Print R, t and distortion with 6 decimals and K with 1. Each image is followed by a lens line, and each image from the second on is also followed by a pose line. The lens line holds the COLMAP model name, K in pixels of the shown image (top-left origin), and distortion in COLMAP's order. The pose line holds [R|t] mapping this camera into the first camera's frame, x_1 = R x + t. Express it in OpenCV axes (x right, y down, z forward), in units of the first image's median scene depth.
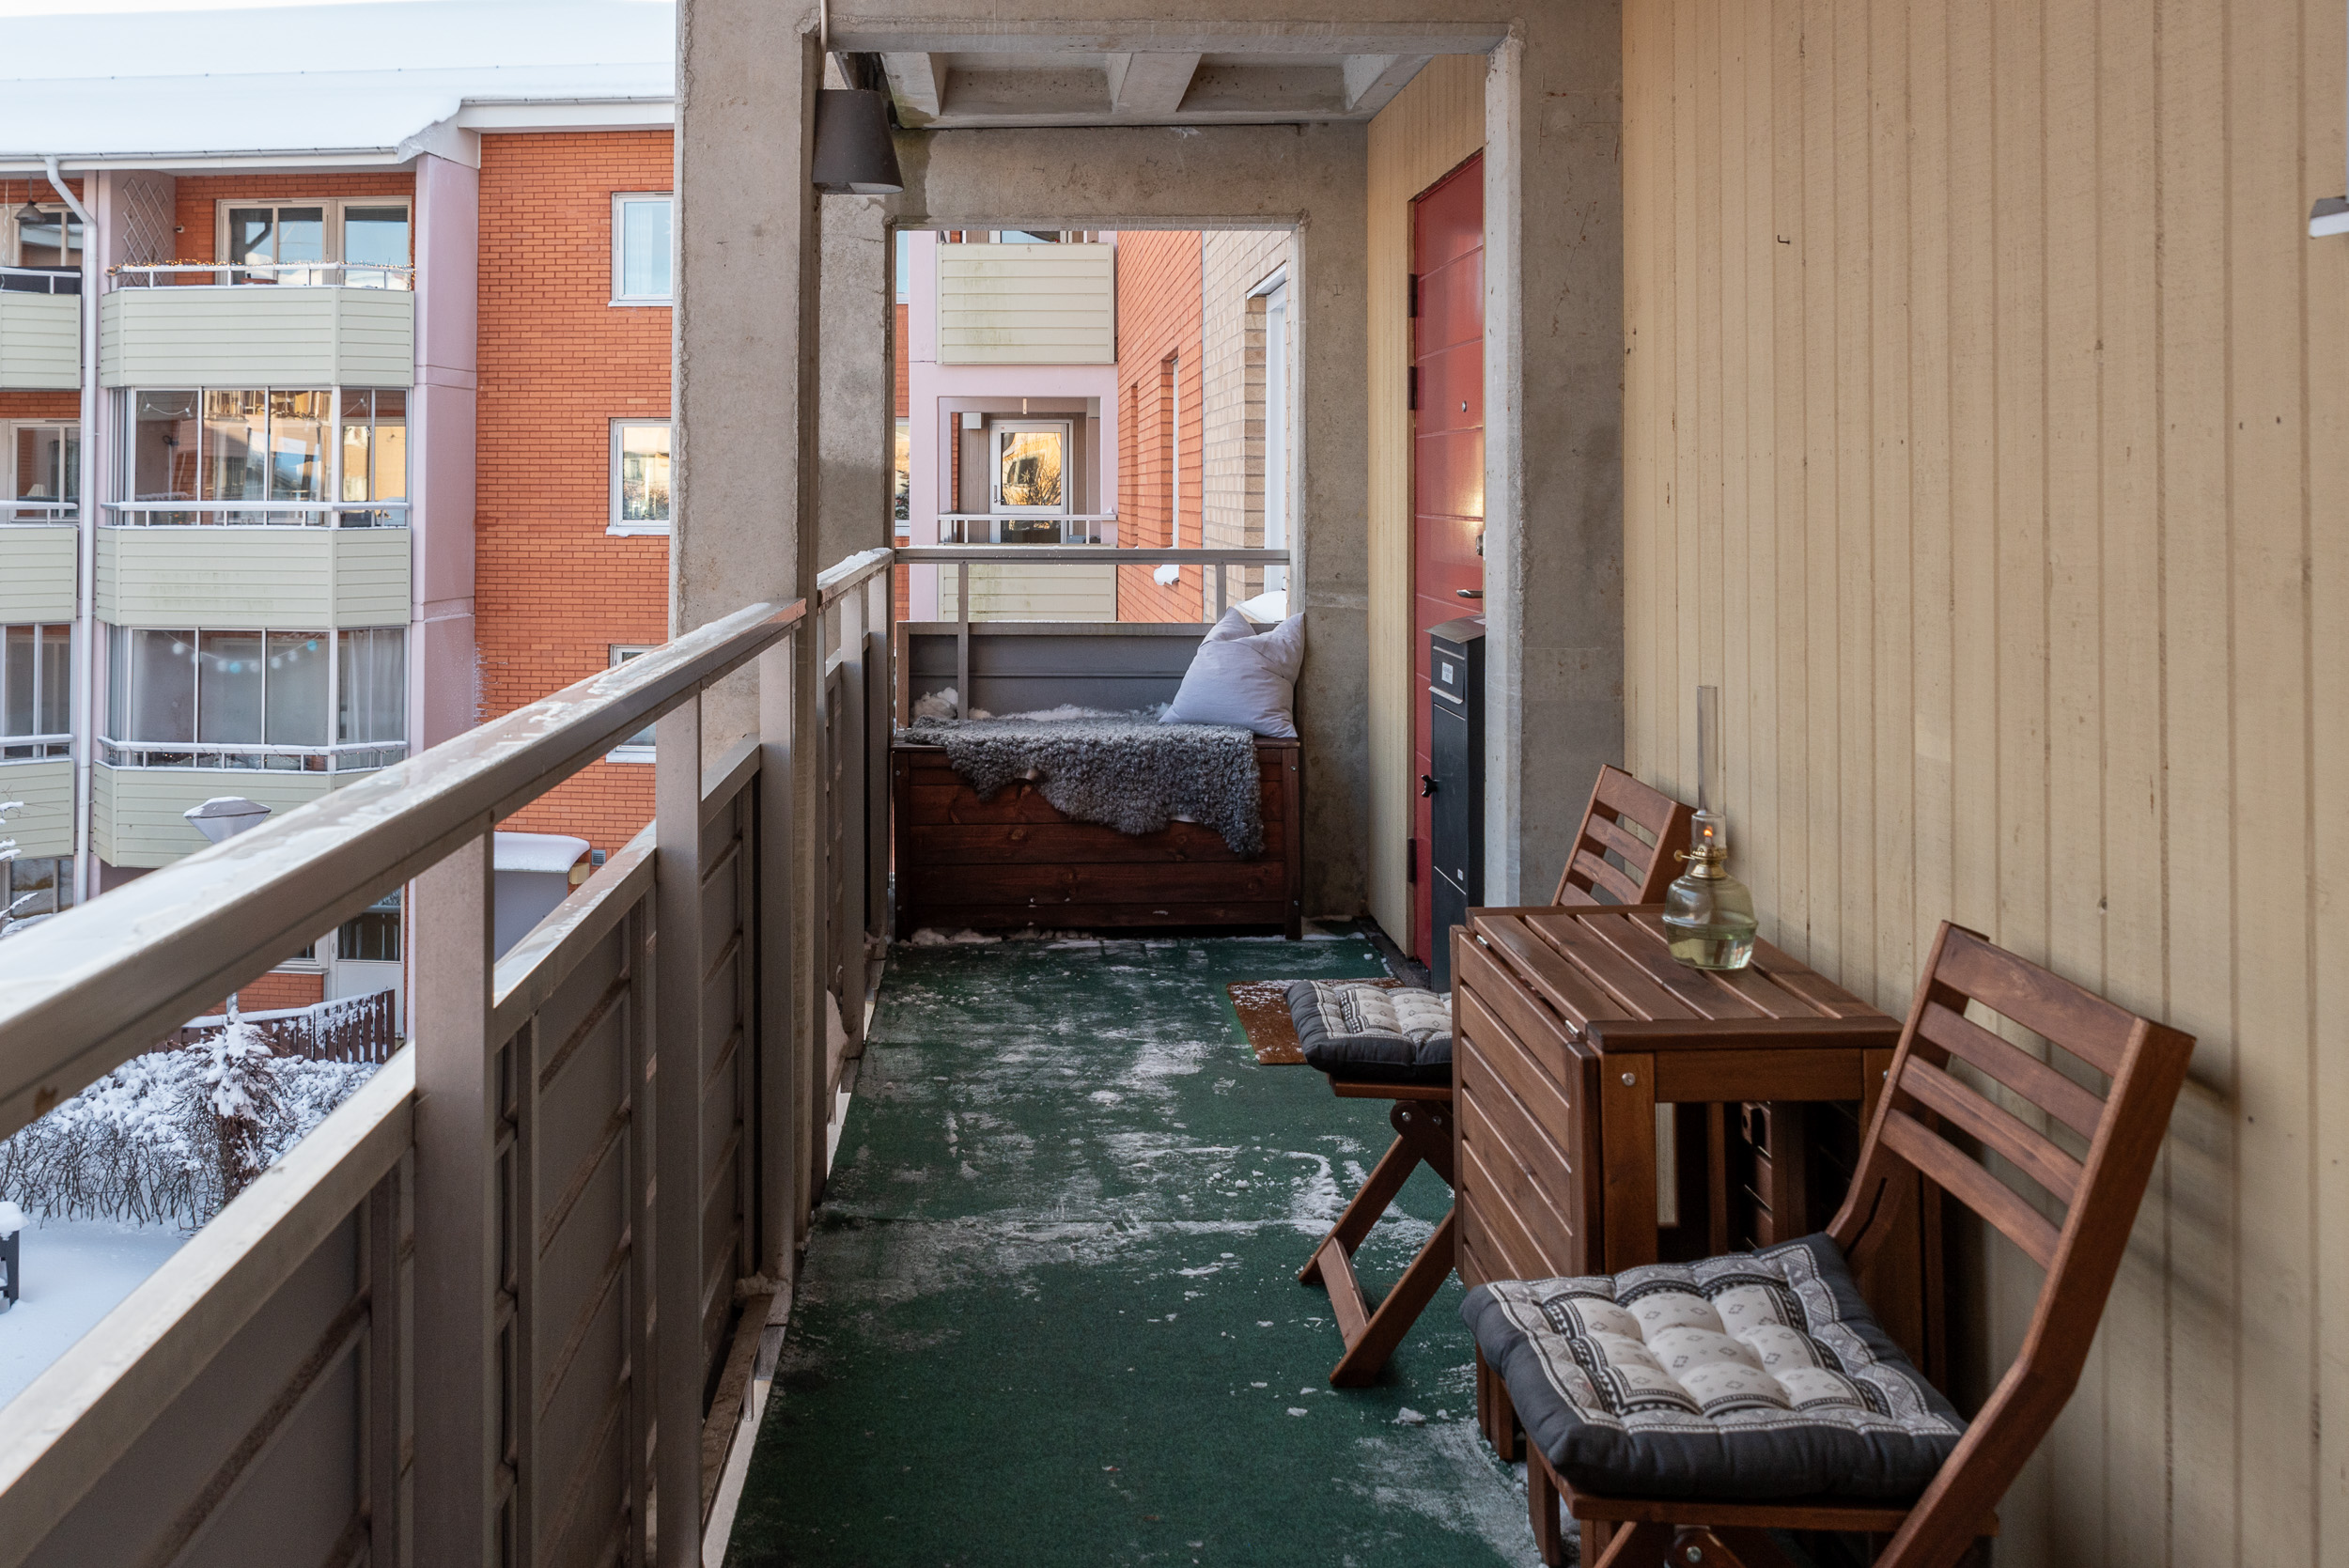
lens RADIAL K [[1577.5, 0, 1152.6], [0, 1577.5, 785.8], [0, 0, 1]] dist [0.005424, 0.000736]
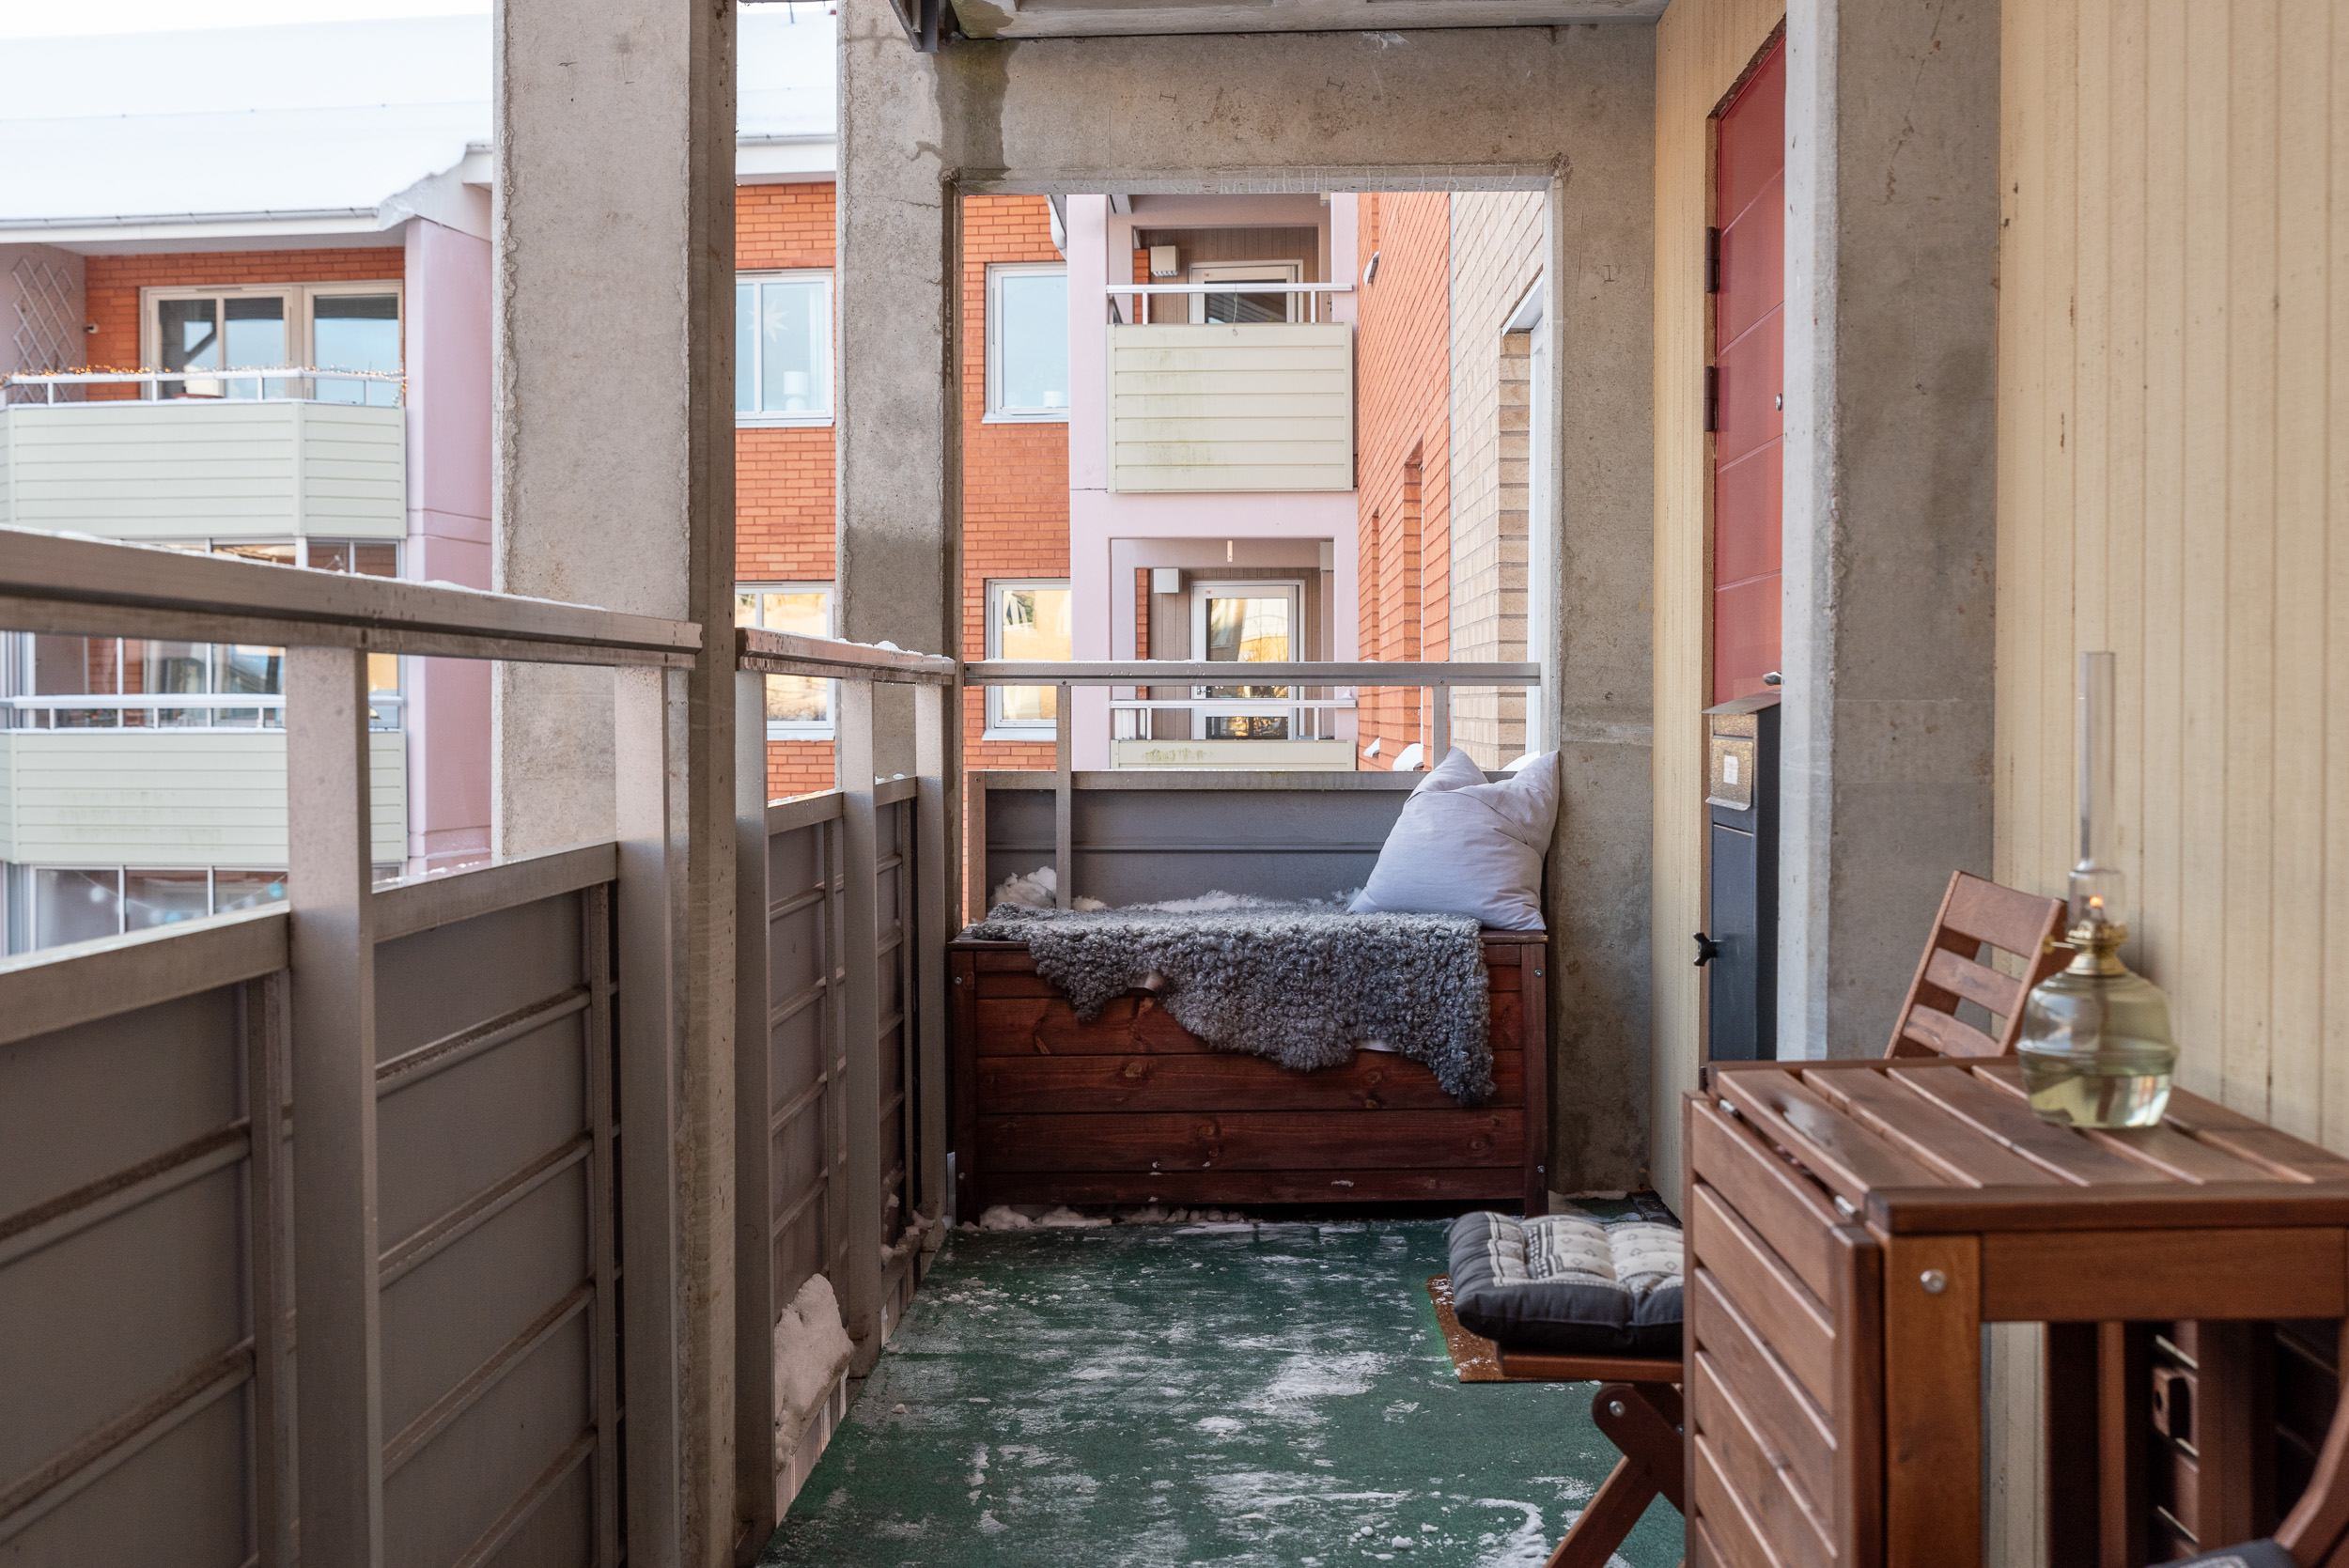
lens RADIAL K [[2895.8, 0, 954.1], [0, 2895.8, 832.5], [0, 0, 1]] dist [-0.002615, -0.006345]
pose [[0.999635, -0.002589, -0.026890, -0.116688], [0.003767, 0.999030, 0.043877, -0.115157], [0.026751, -0.043963, 0.998675, -0.230344]]
